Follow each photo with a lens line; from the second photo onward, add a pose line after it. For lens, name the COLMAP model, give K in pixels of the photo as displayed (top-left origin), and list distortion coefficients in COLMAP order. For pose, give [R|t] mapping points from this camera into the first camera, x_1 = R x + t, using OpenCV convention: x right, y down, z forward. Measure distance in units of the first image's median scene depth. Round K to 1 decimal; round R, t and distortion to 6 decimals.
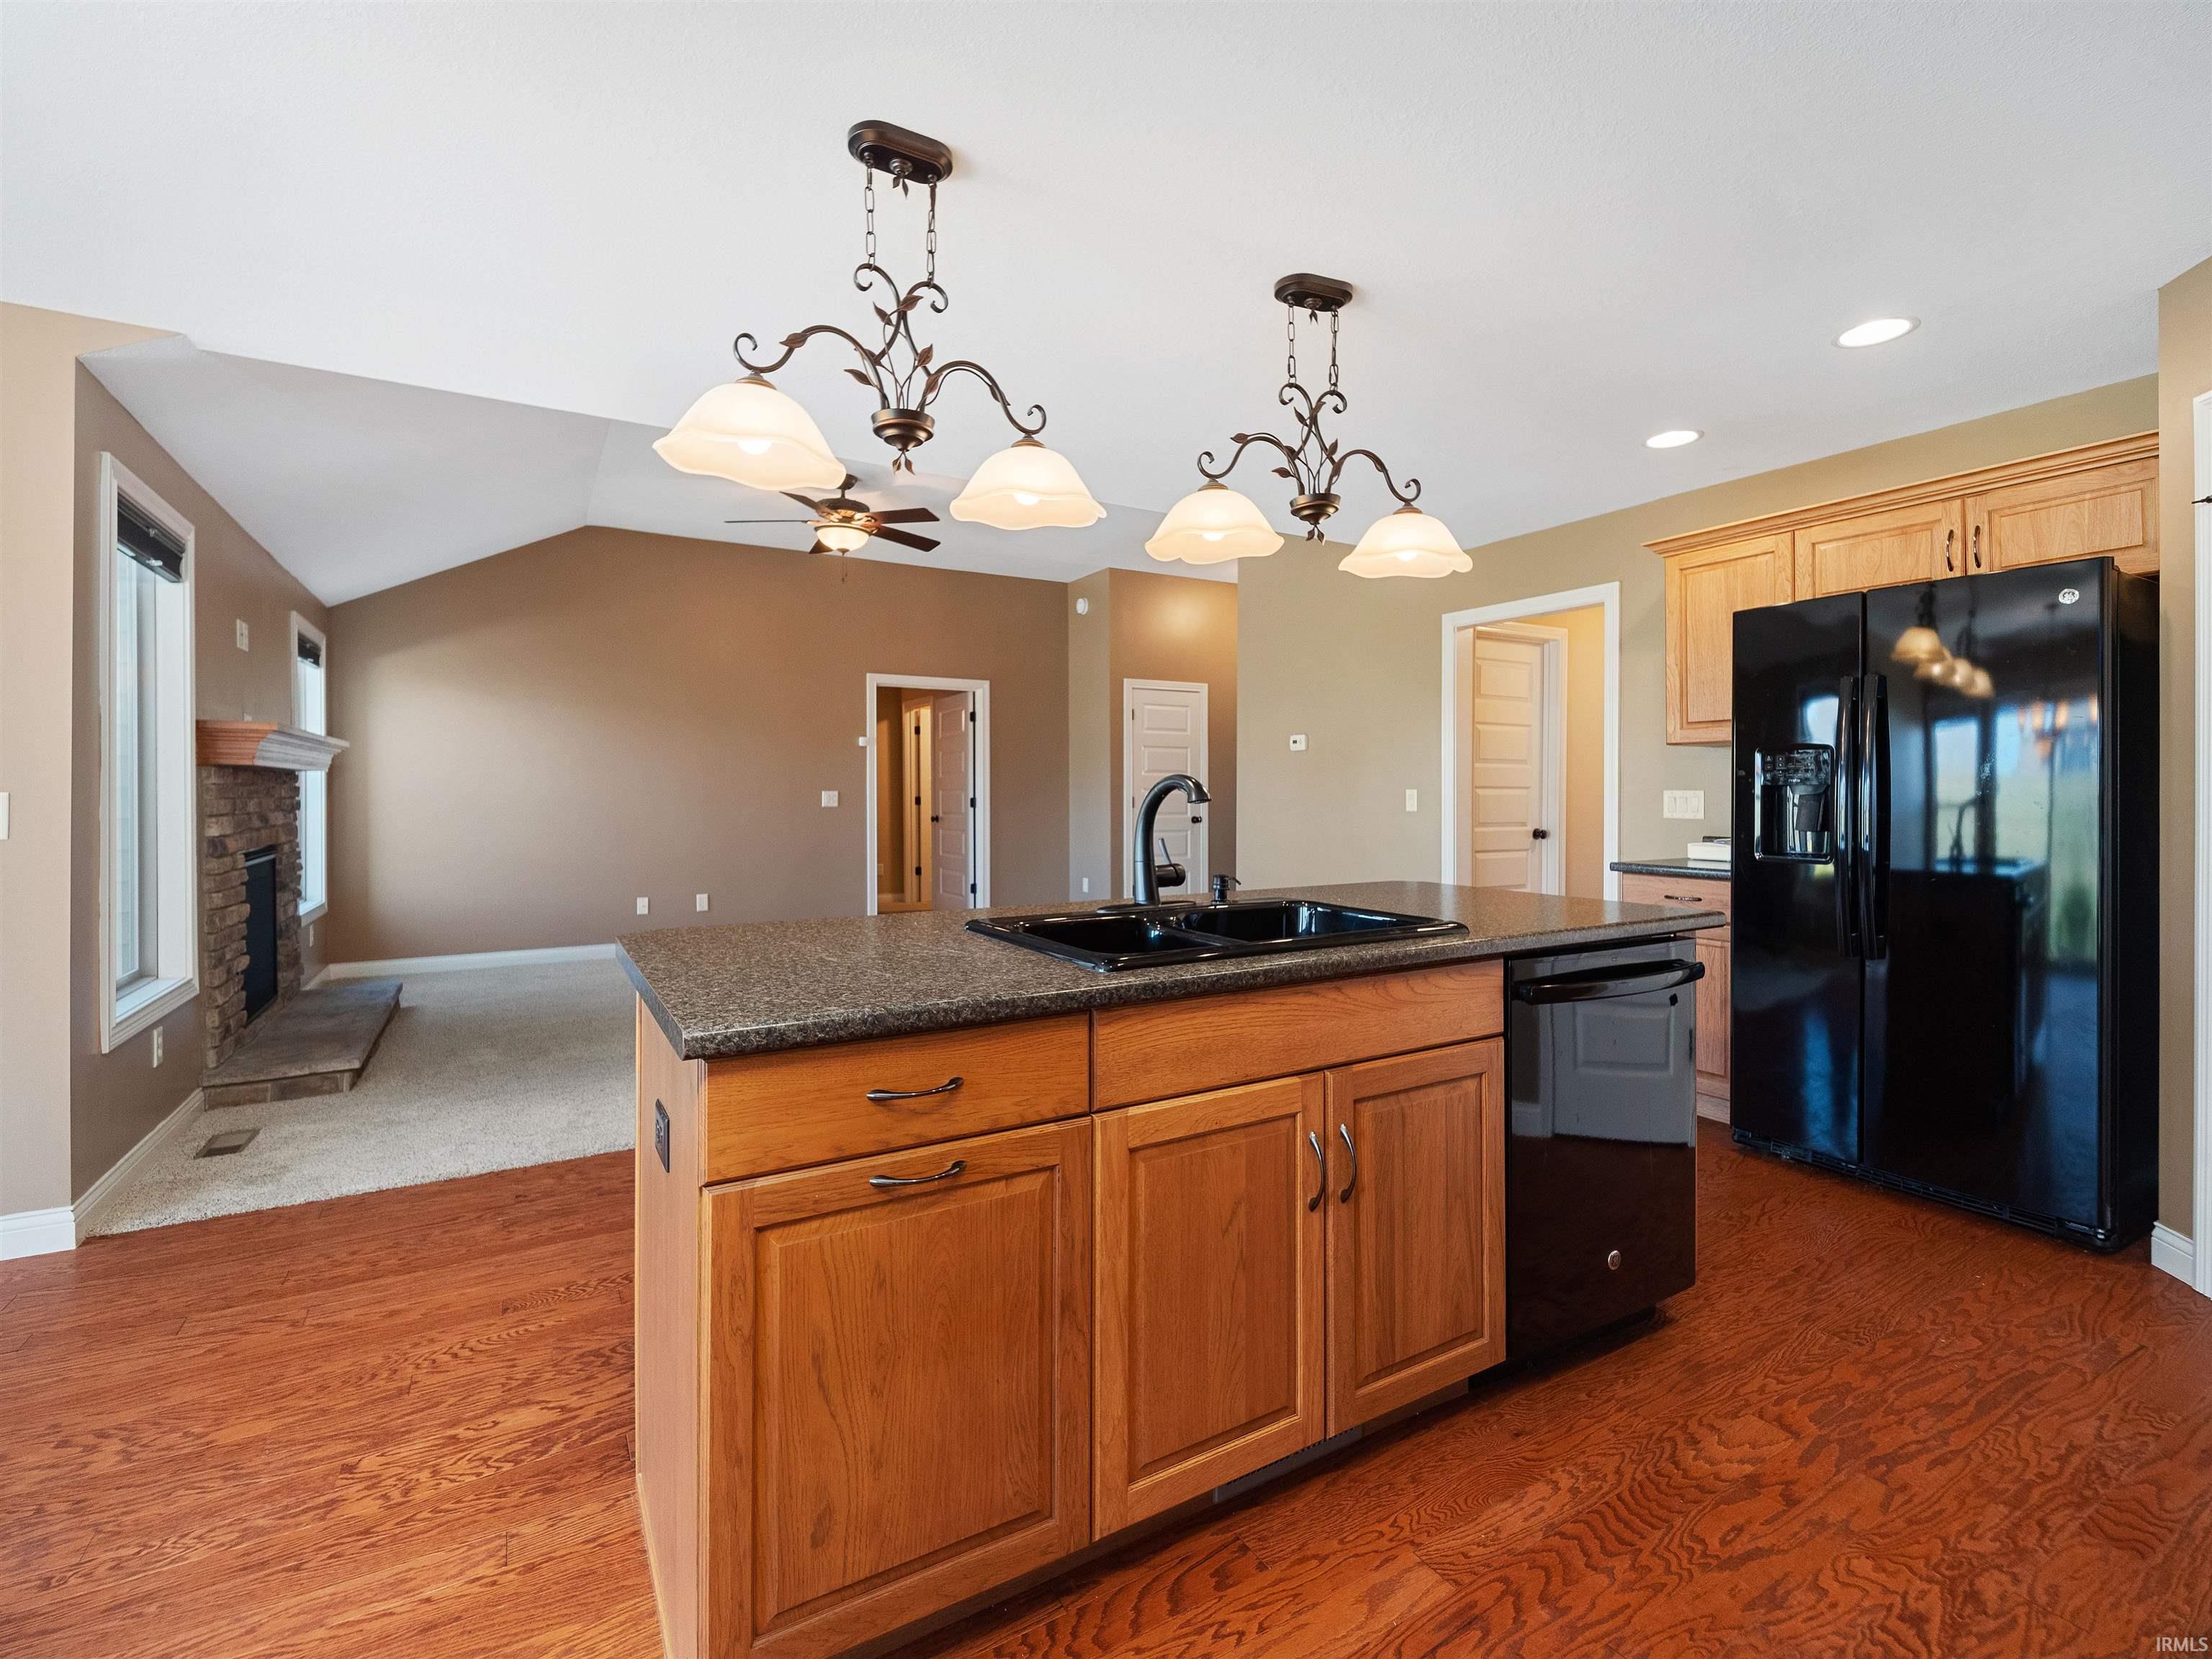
lens RADIAL K [[983.2, 0, 1083.4], [0, 983.2, 795.9], [0, 0, 1]] dist [0.007722, -0.005416]
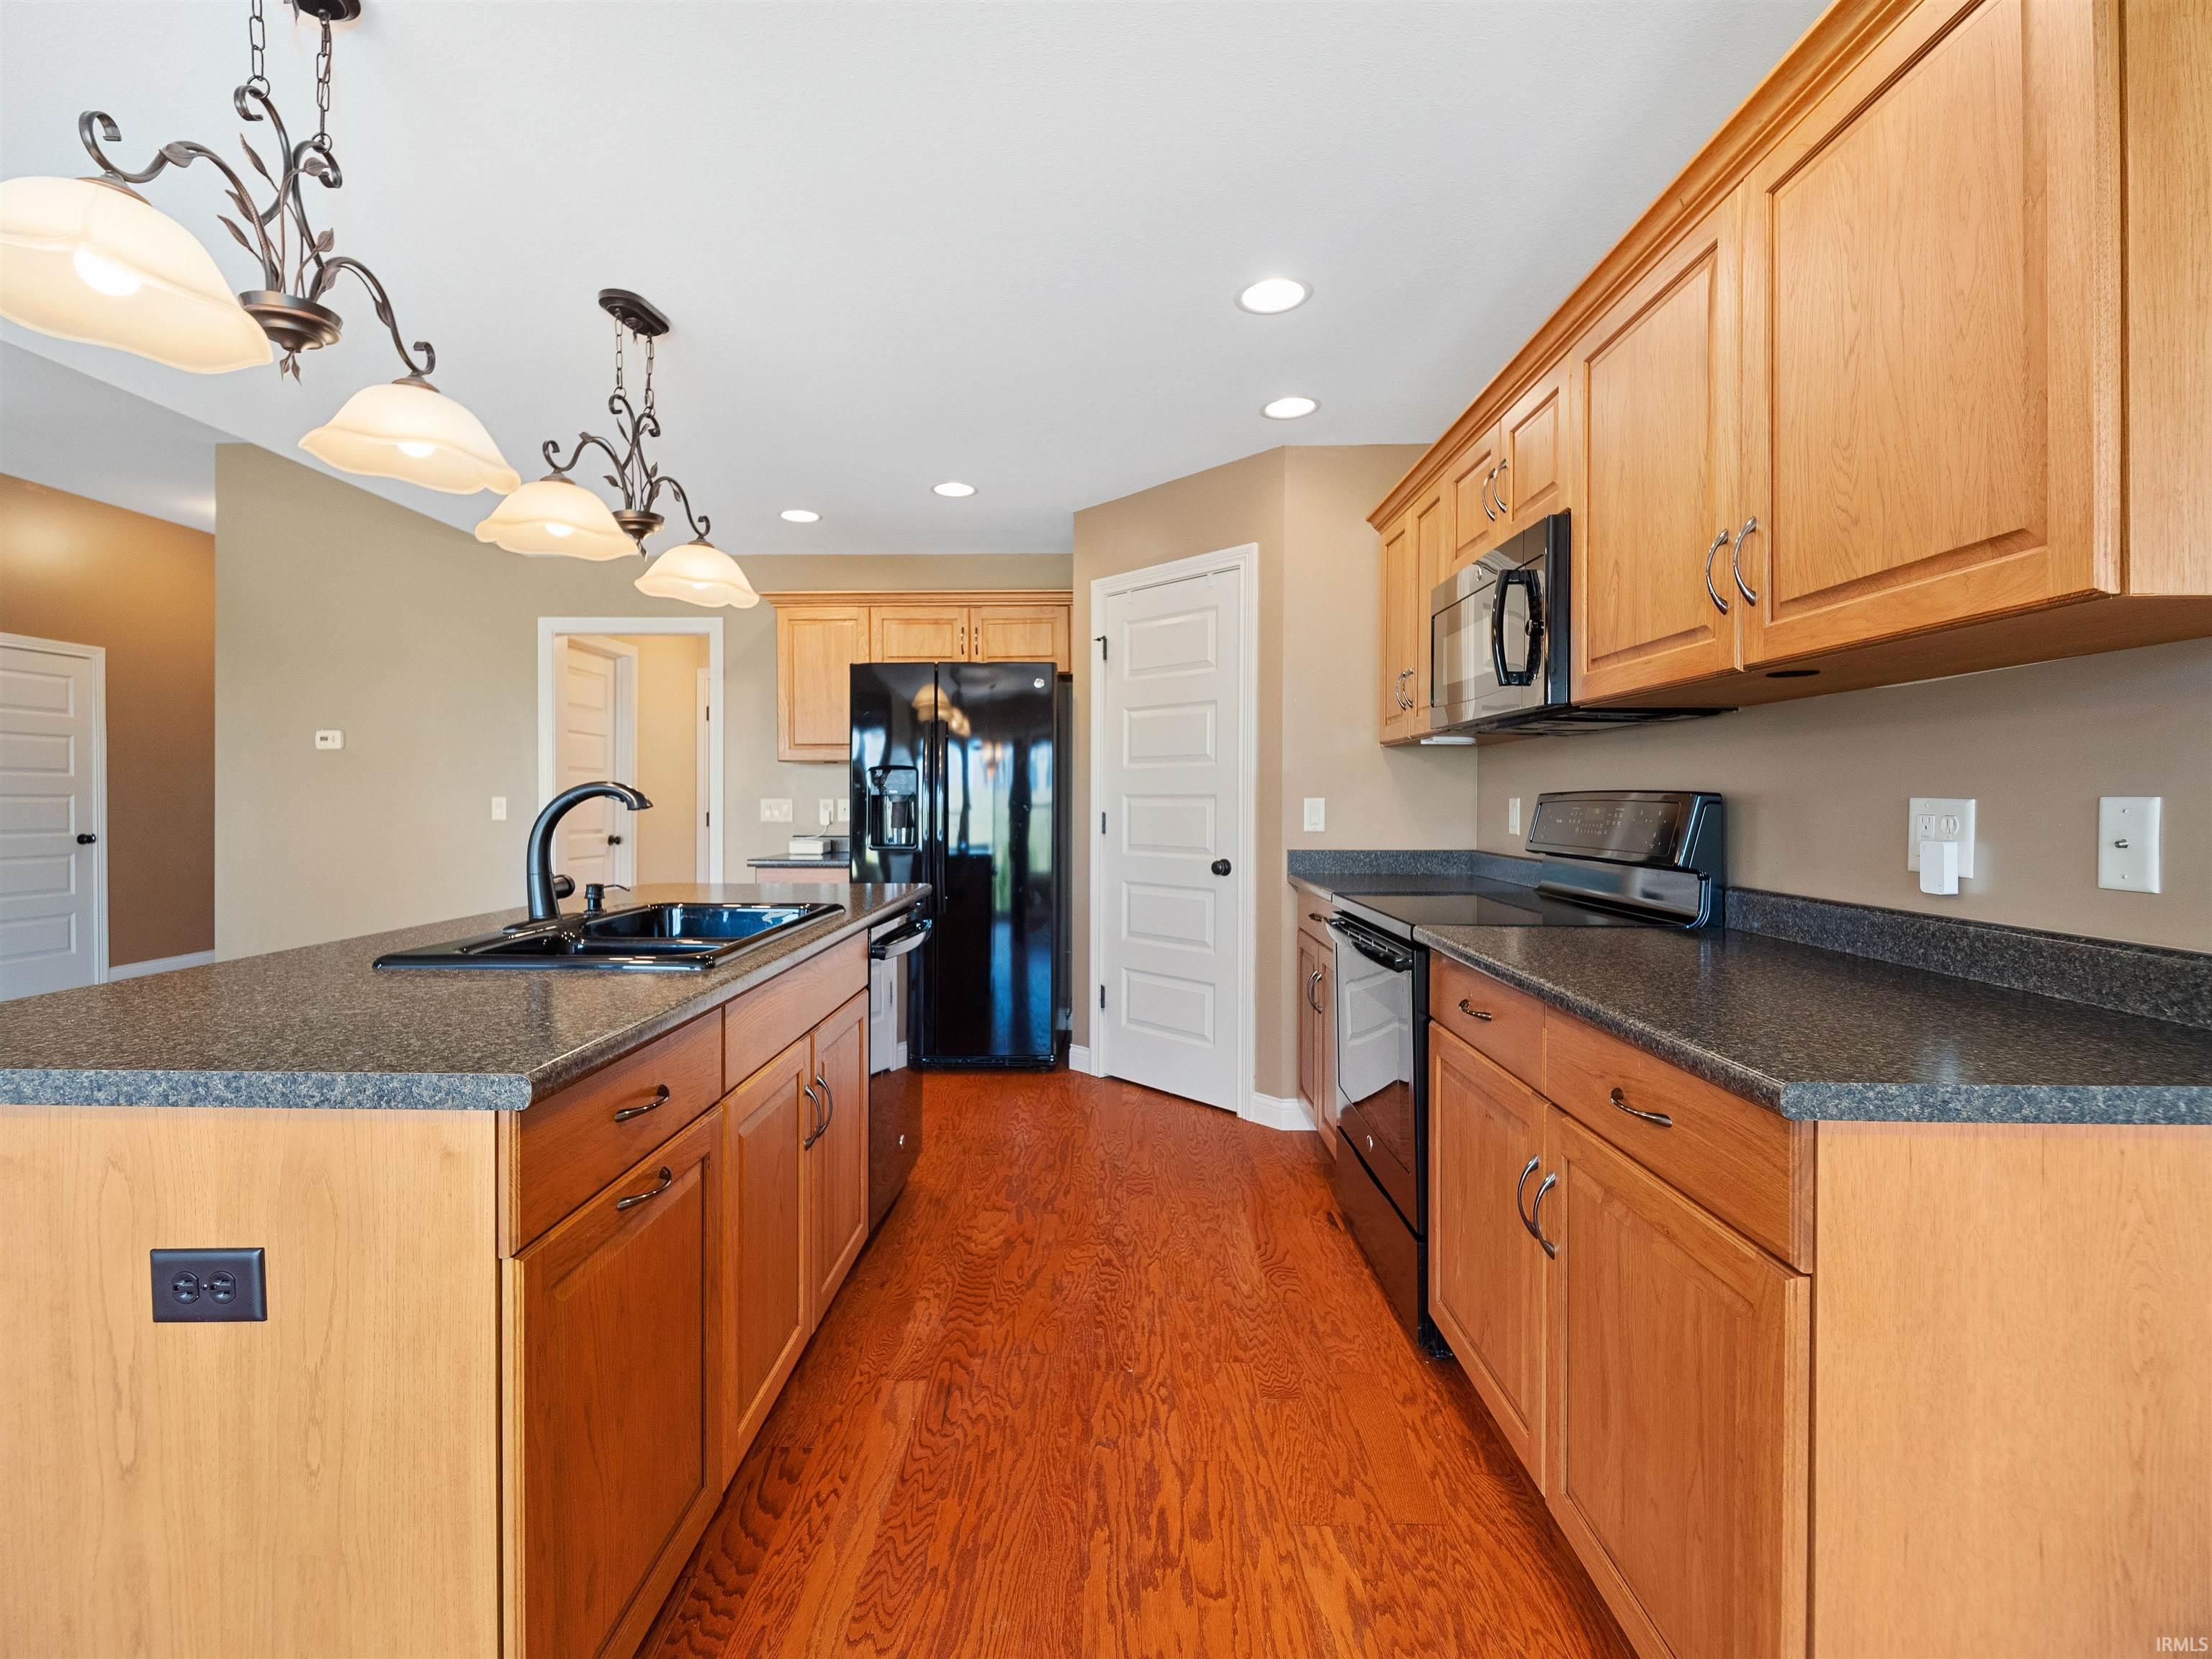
lens RADIAL K [[986.2, 0, 1088.8], [0, 986.2, 807.6], [0, 0, 1]] dist [0.003072, -0.005598]
pose [[0.521530, -0.006573, 0.853208, -0.443587], [0.004154, 0.999978, 0.005165, 0.002423], [-0.853223, 0.000851, 0.521546, 0.062122]]
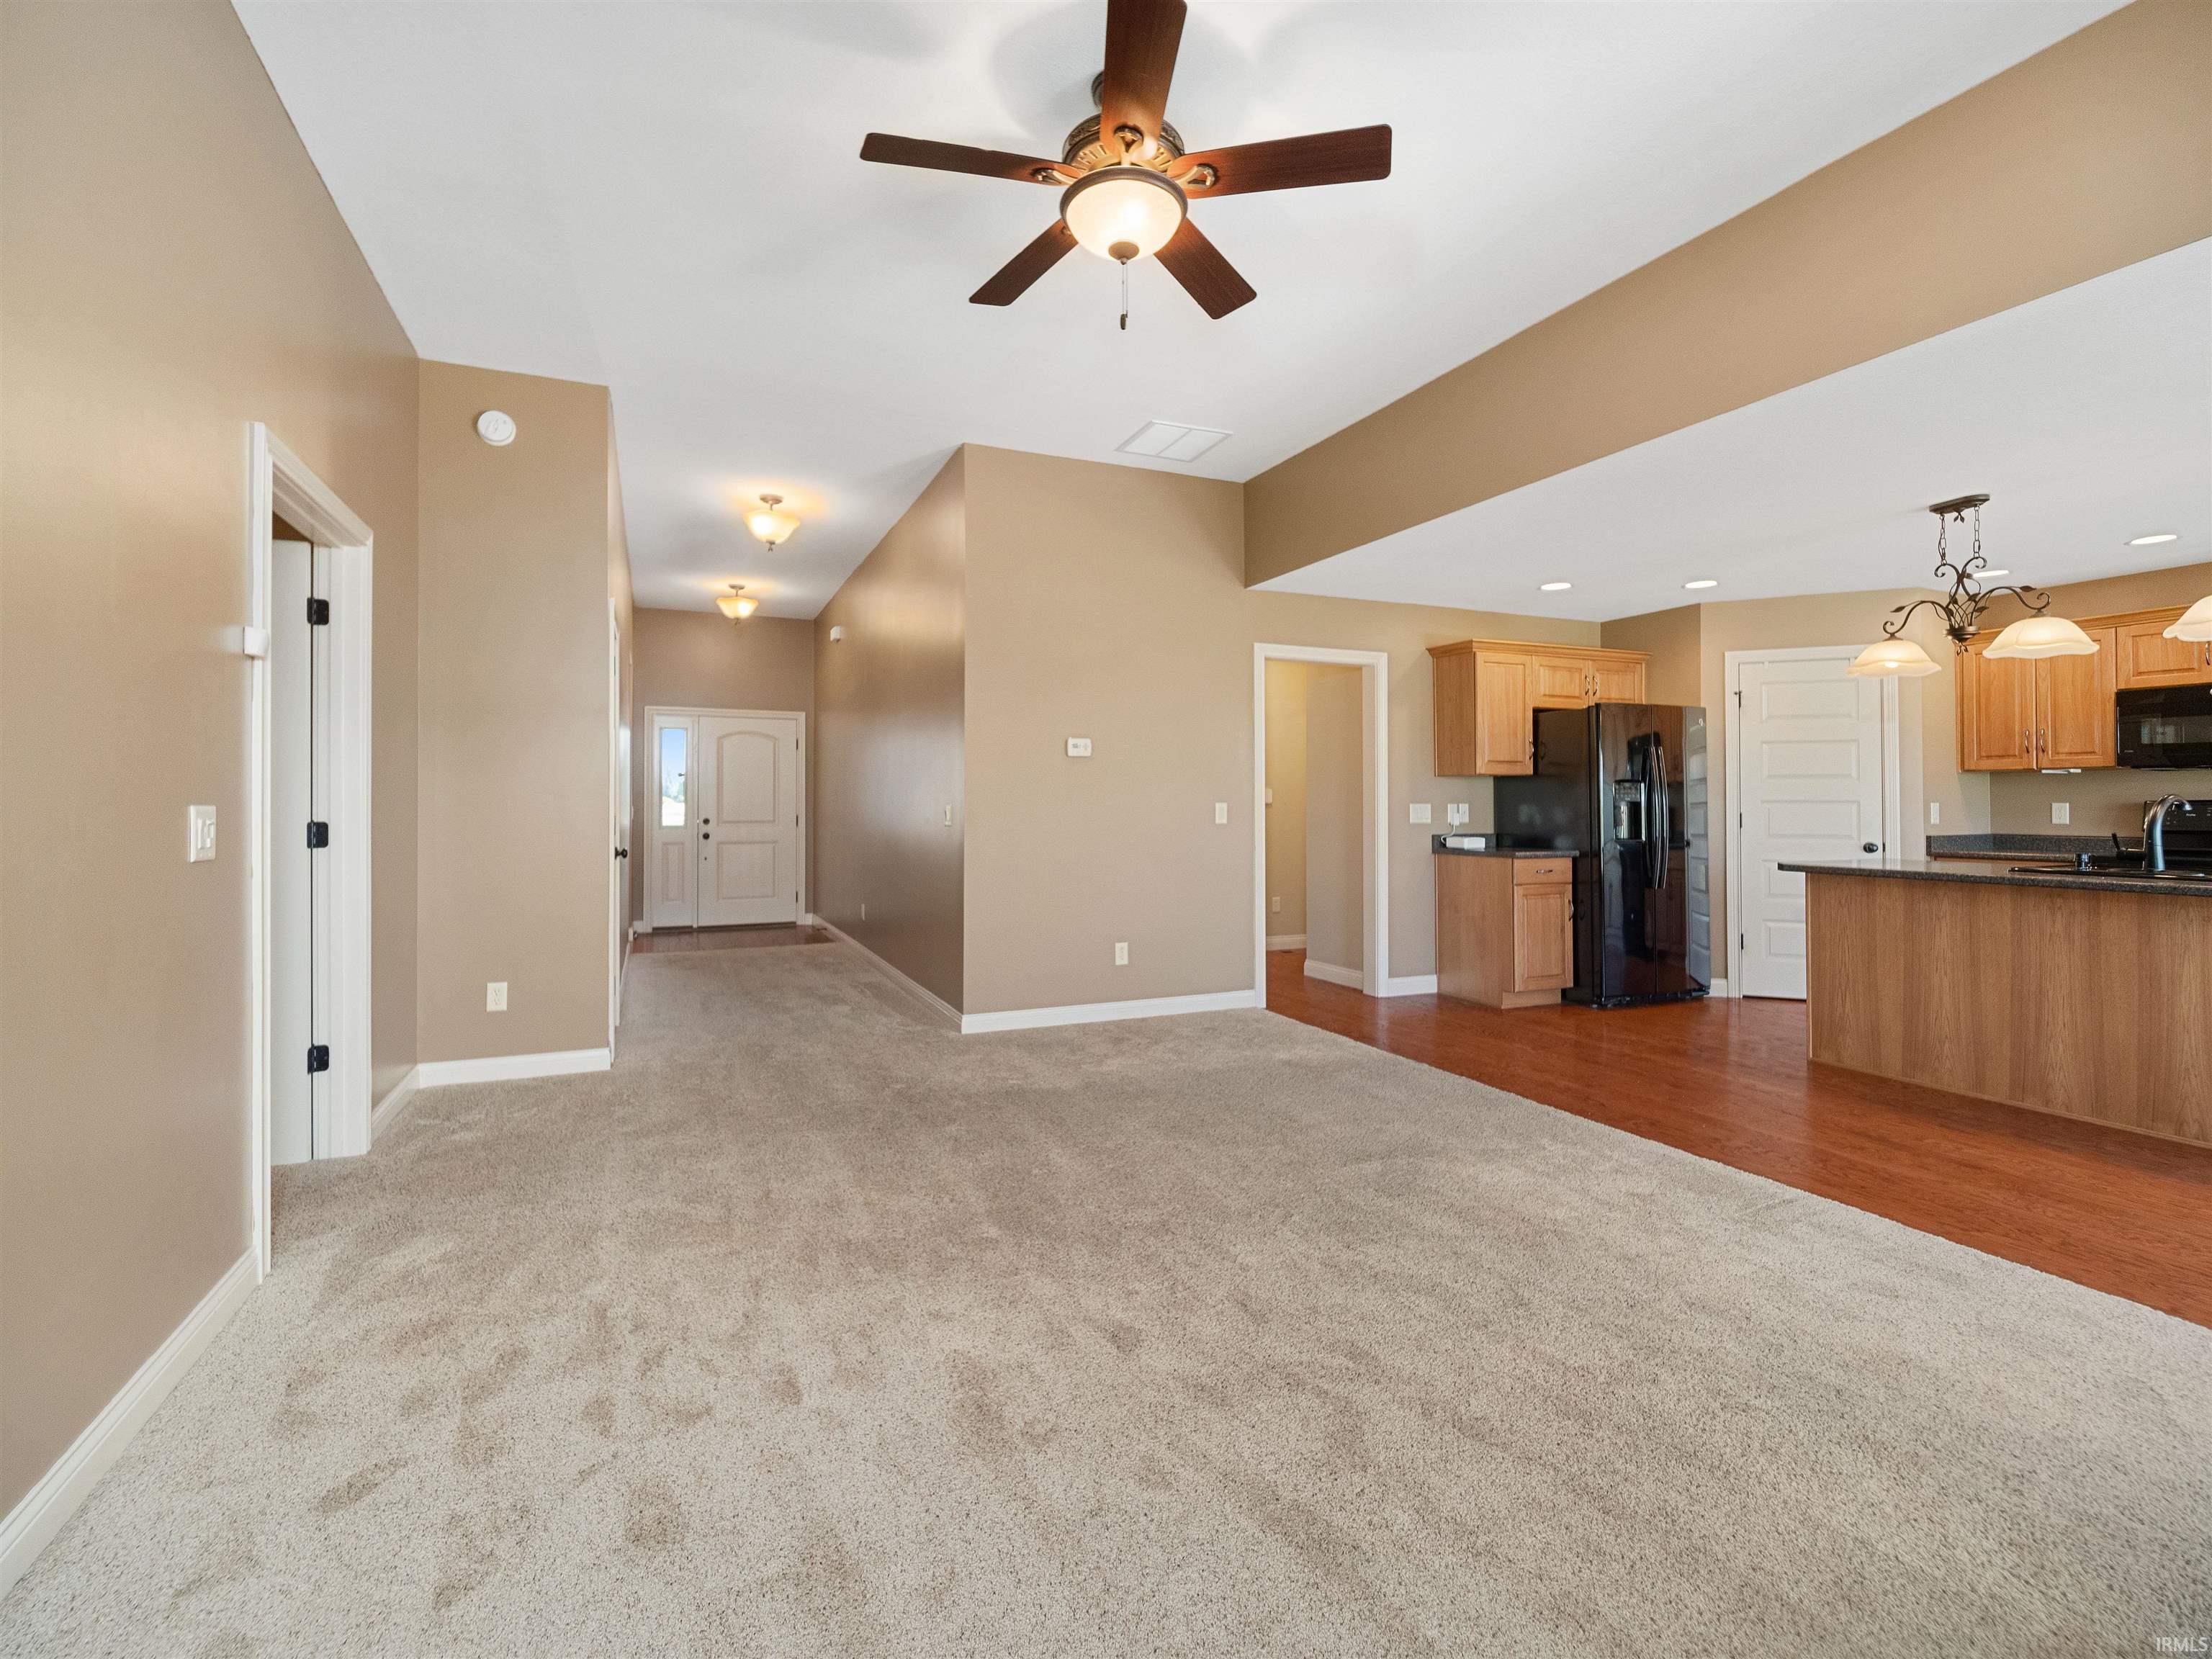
lens RADIAL K [[991.8, 0, 1081.7], [0, 991.8, 791.5], [0, 0, 1]] dist [0.006297, -0.005815]
pose [[0.121792, 0.014025, 0.992457, -1.770066], [0.006297, 0.999869, -0.014903, -0.009126], [-0.992536, 0.008064, 0.121688, 2.502454]]
